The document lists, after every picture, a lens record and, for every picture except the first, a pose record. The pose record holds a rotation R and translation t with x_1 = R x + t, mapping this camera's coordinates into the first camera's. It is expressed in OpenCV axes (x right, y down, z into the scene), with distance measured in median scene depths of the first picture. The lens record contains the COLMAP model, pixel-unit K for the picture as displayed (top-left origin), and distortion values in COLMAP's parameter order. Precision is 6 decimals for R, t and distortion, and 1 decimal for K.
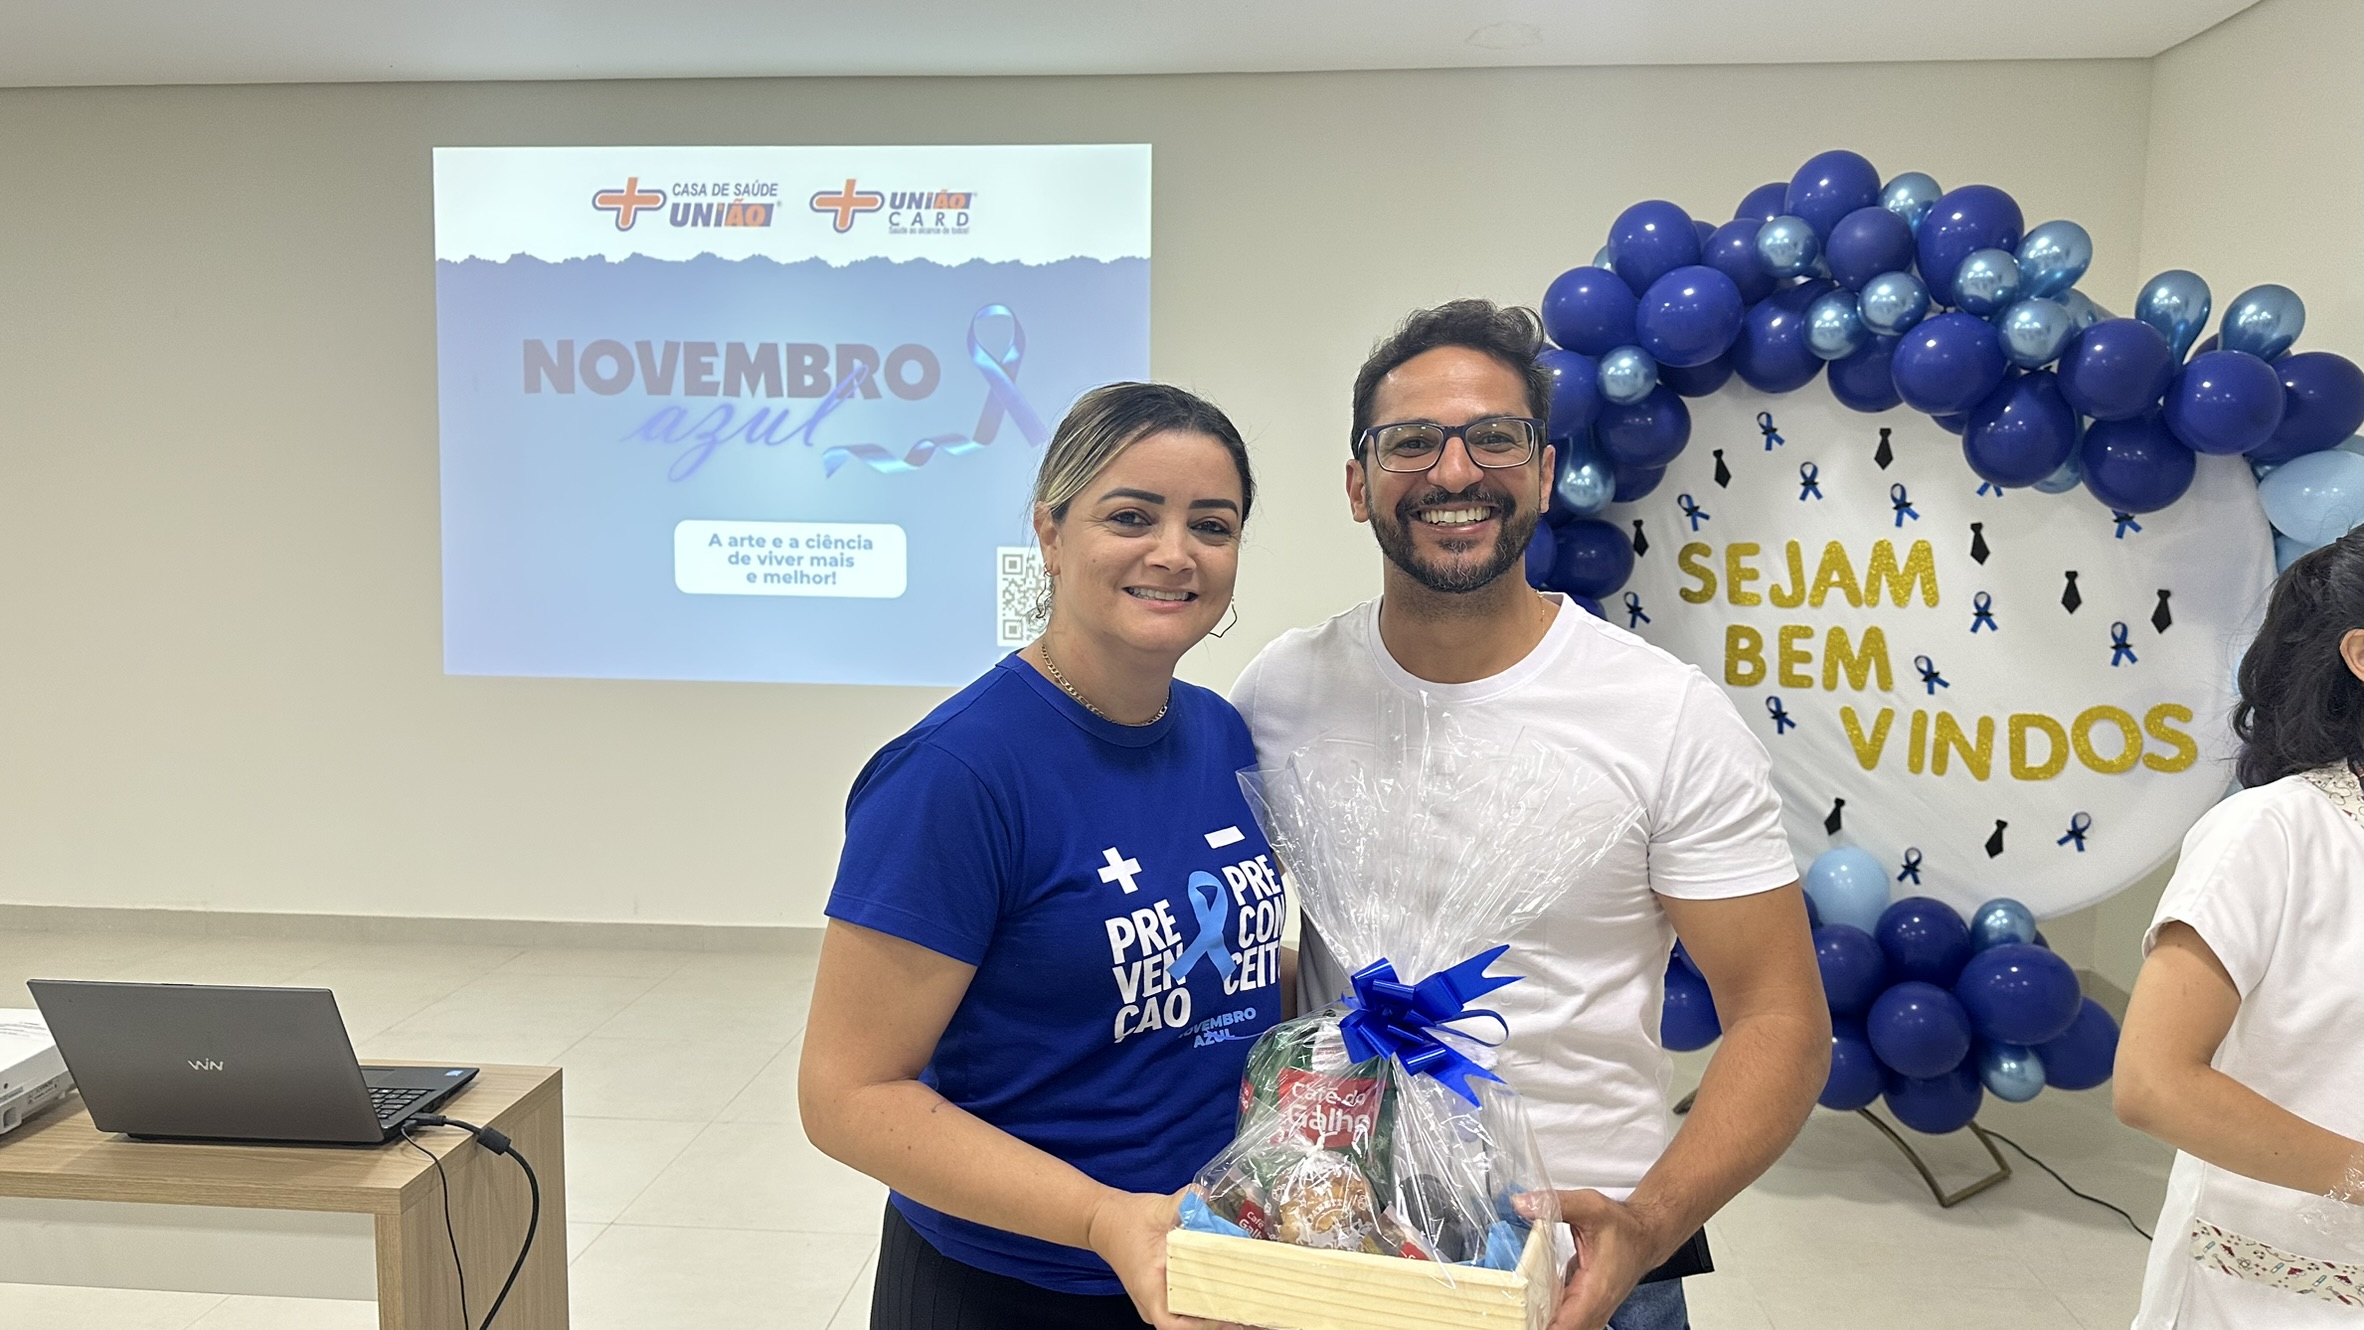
lens RADIAL K [[1656.1, 0, 1181.7], [0, 1656.1, 672.8], [0, 0, 1]] dist [0.027192, -0.058268]
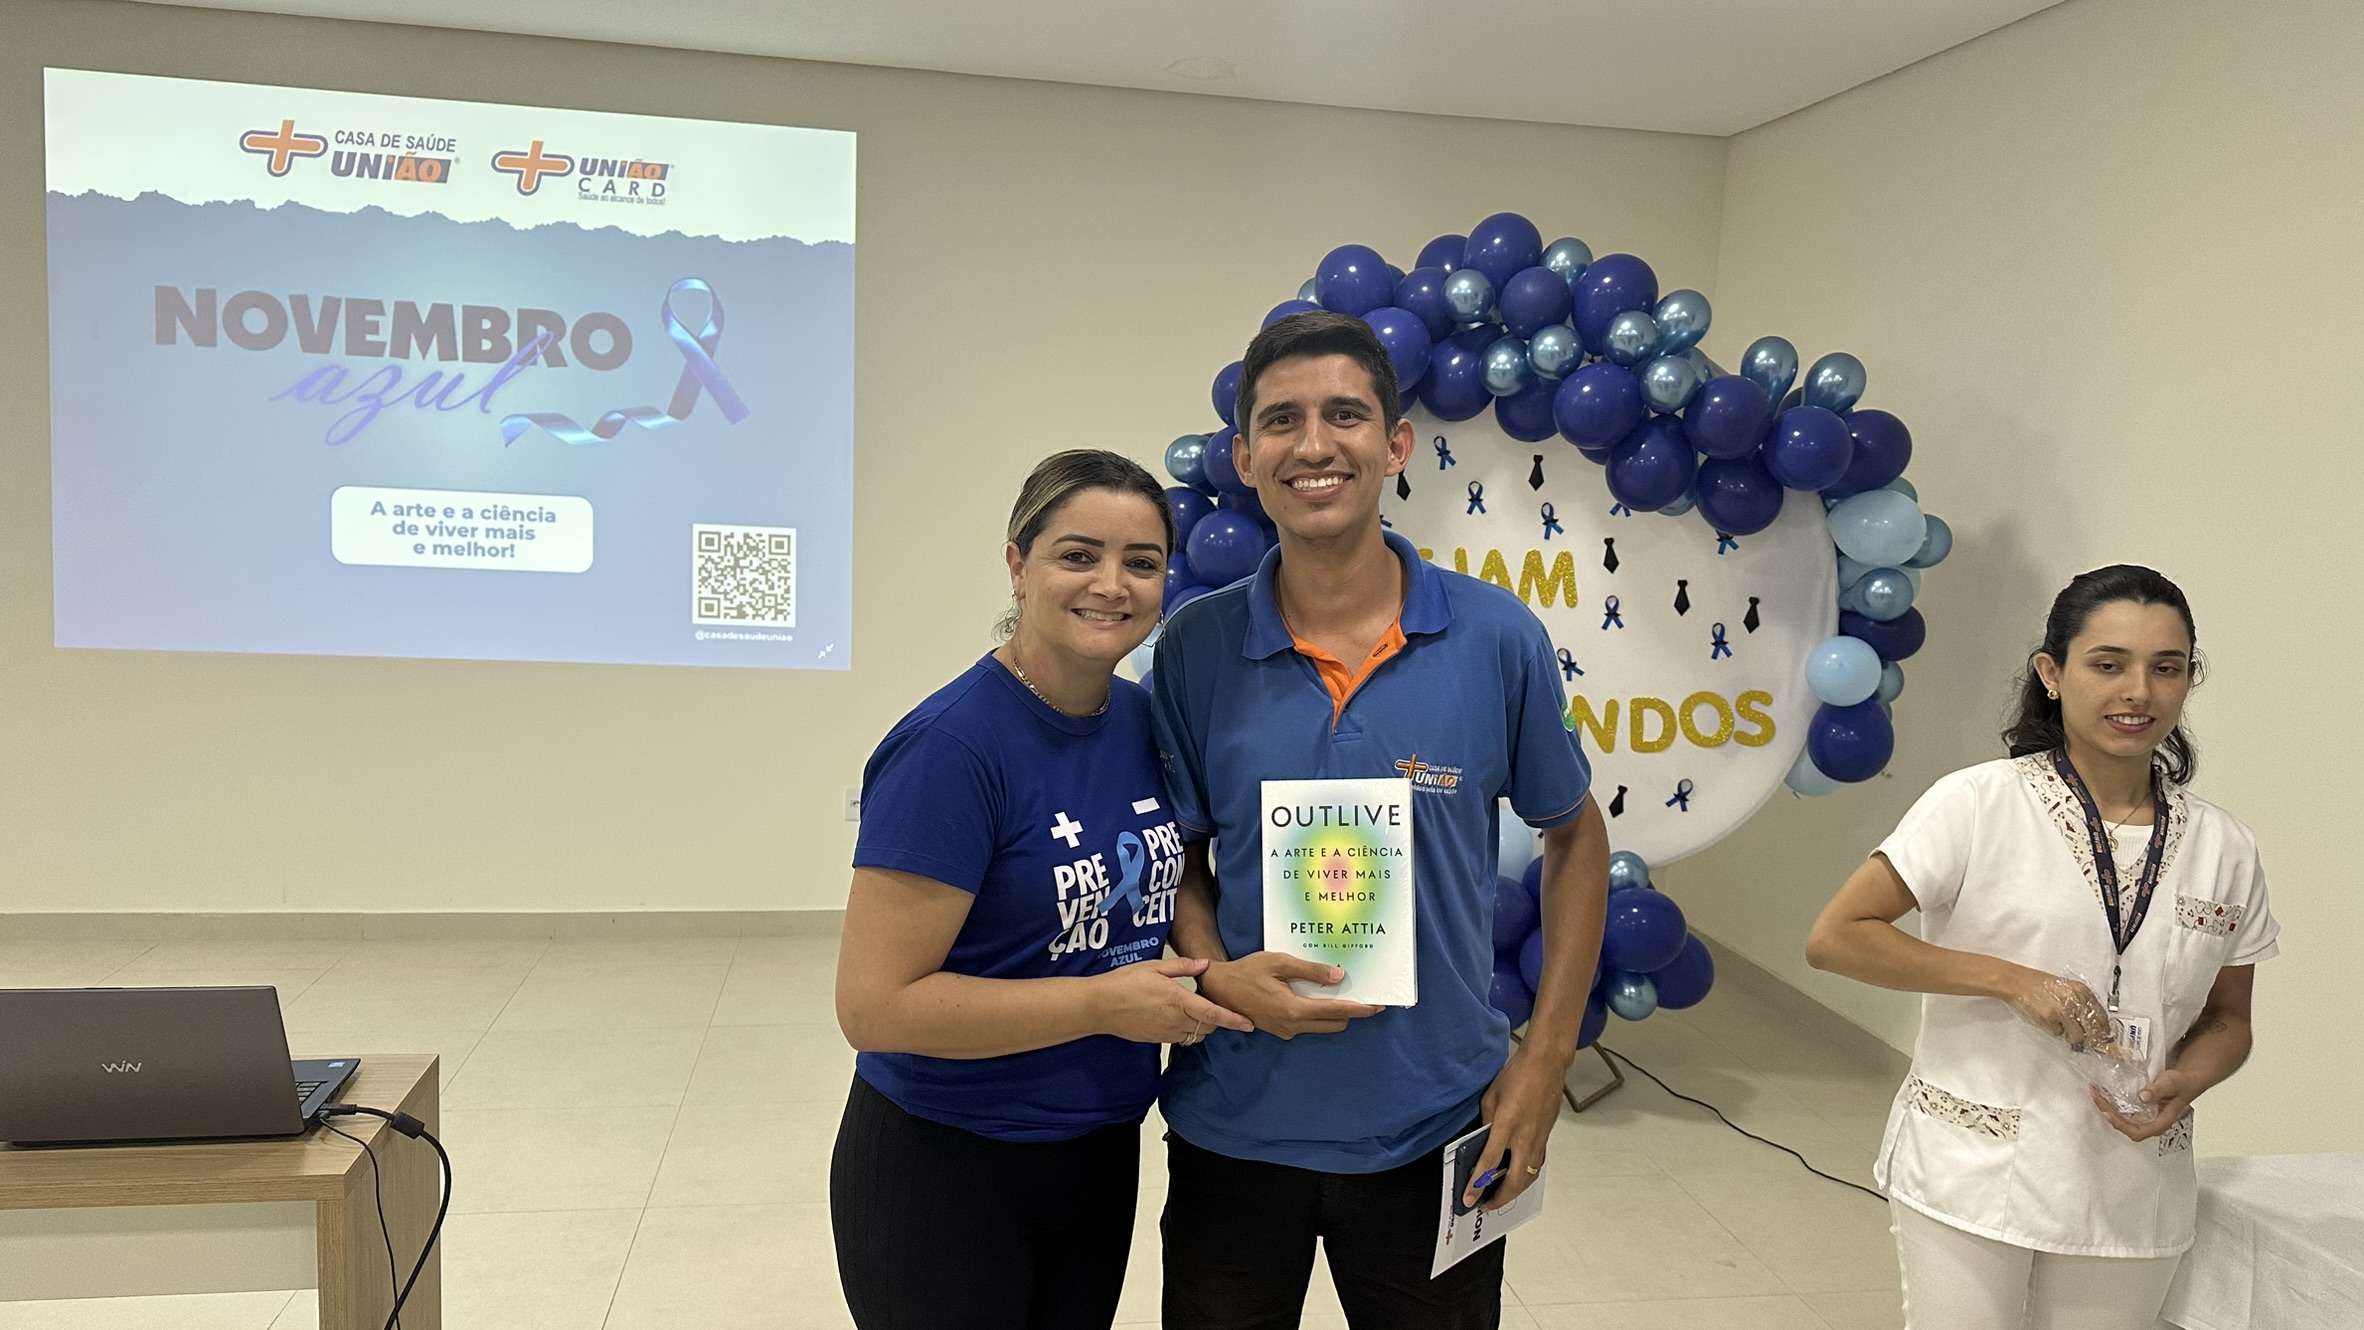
lens RADIAL K [[1656.1, 0, 1215.6], [0, 1656.1, 665.3], [0, 0, 1]] dist [0.027192, -0.058268]
pose [[0.963132, 0.005549, 0.268972, -0.107487], [-0.010005, 0.999834, 0.015198, -0.013298], [-0.268843, -0.017329, 0.963028, -0.066479]]
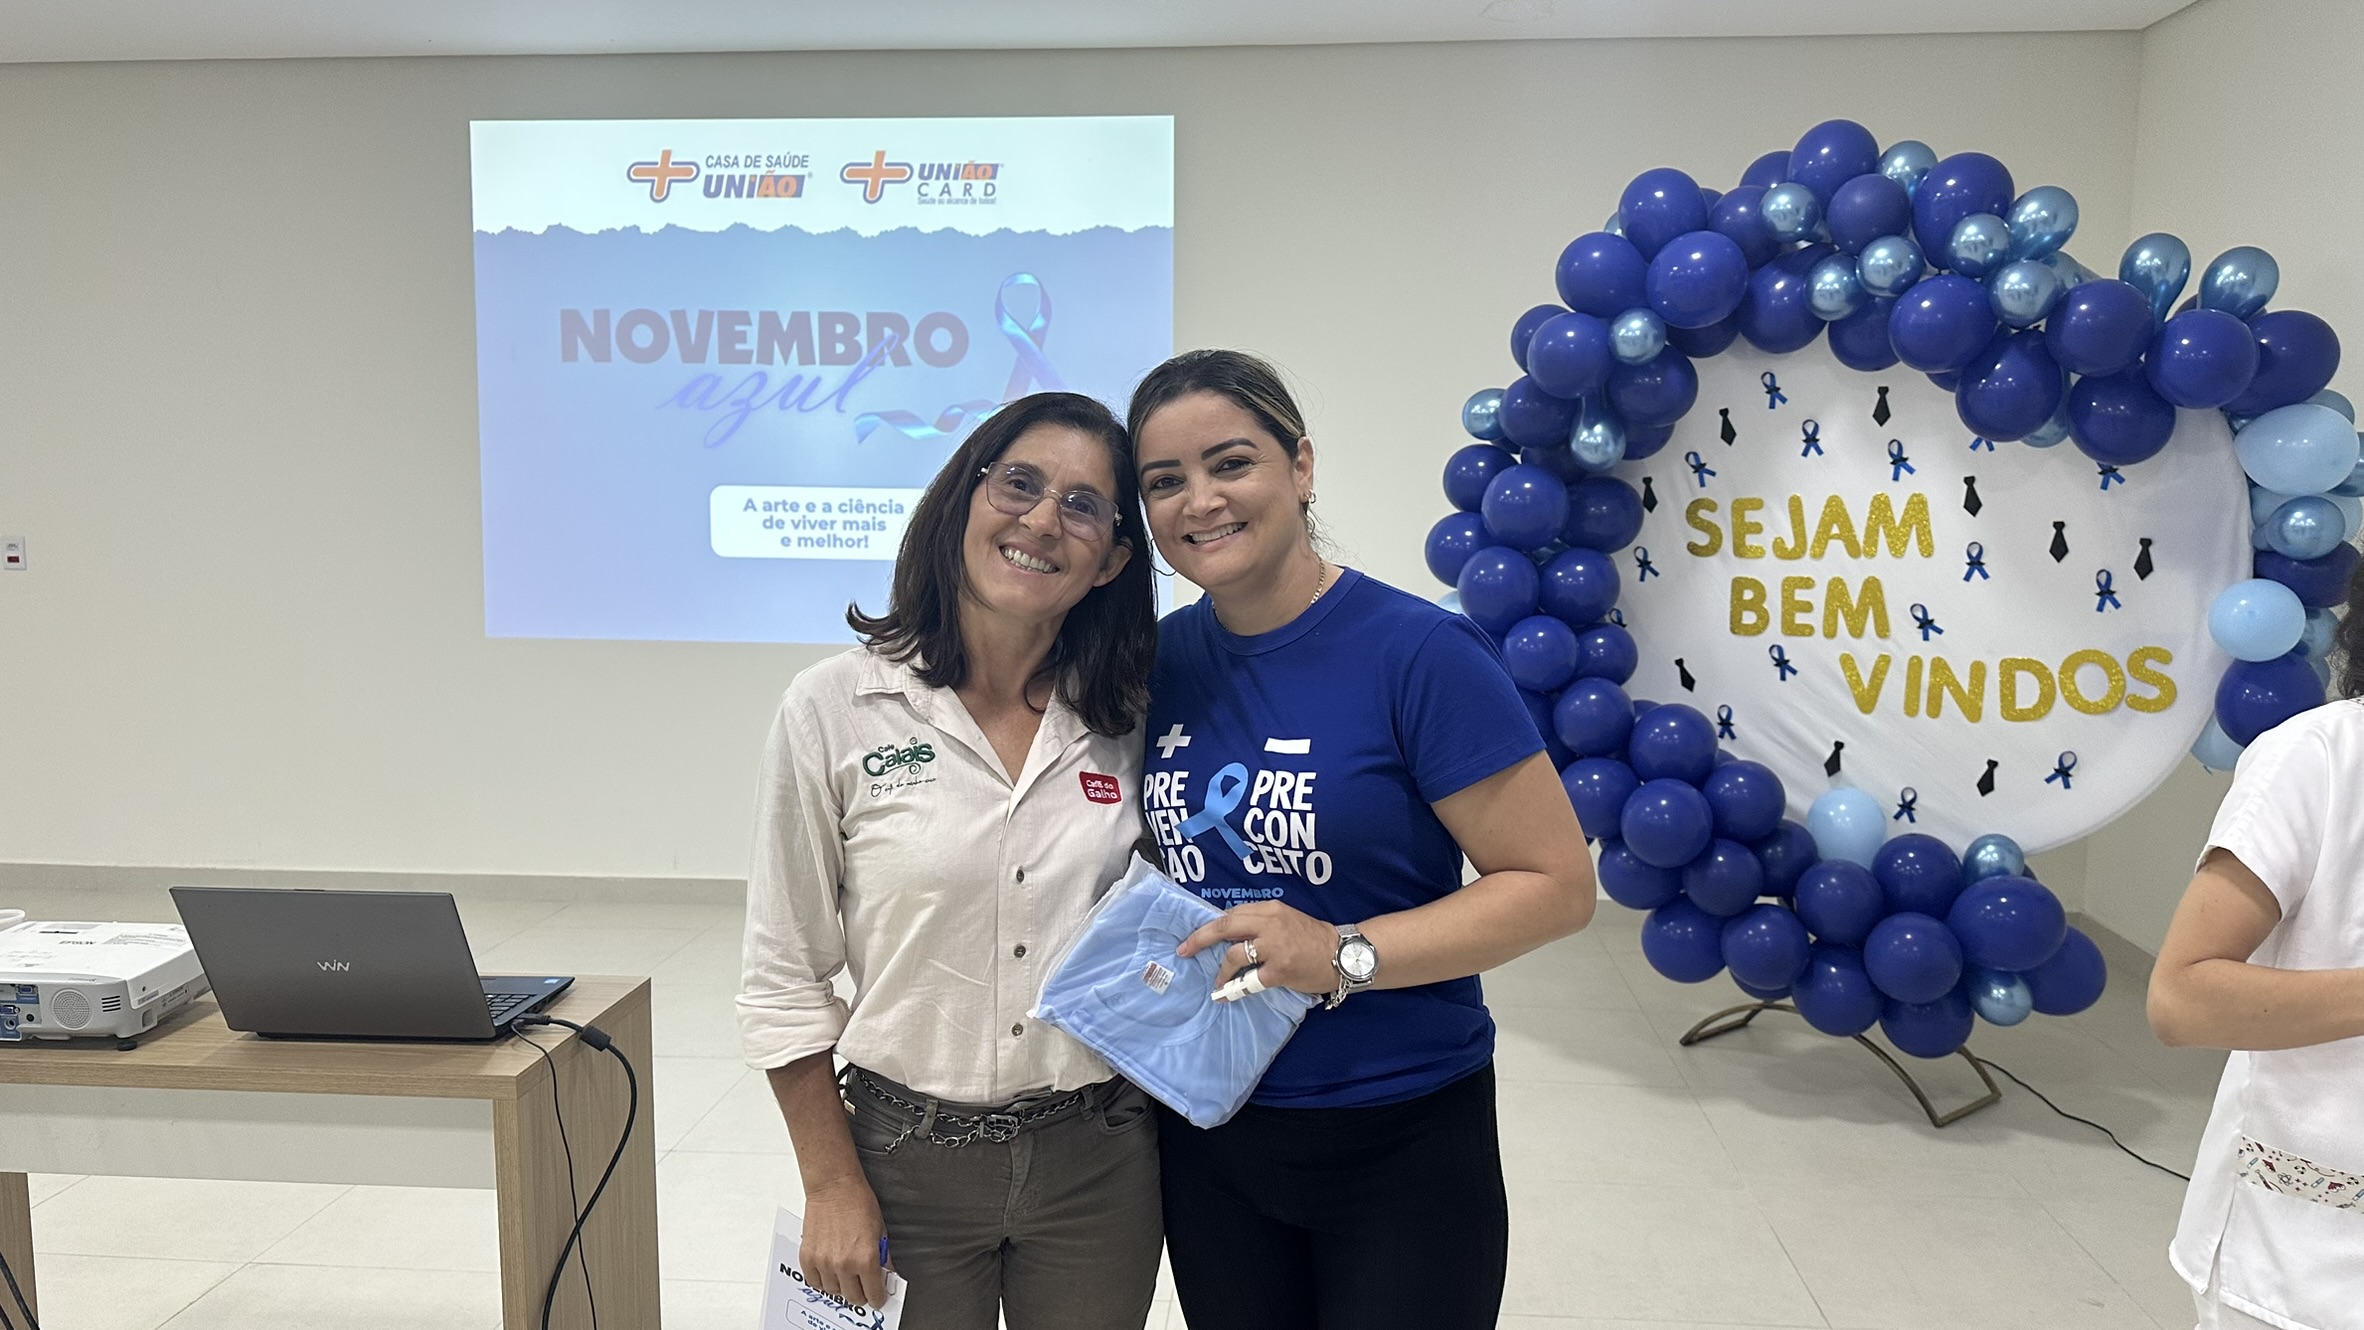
lens RADIAL K [[1656.1, 0, 1208.6], [0, 1656.1, 678.7], [0, 0, 1]] dist [0.027192, -0.058268]
pose [[0.999937, -0.005417, 0.009824, -0.011978], [0.005242, 0.999829, 0.017745, 0.015410], [-0.009918, -0.017693, 0.999794, -0.043492]]
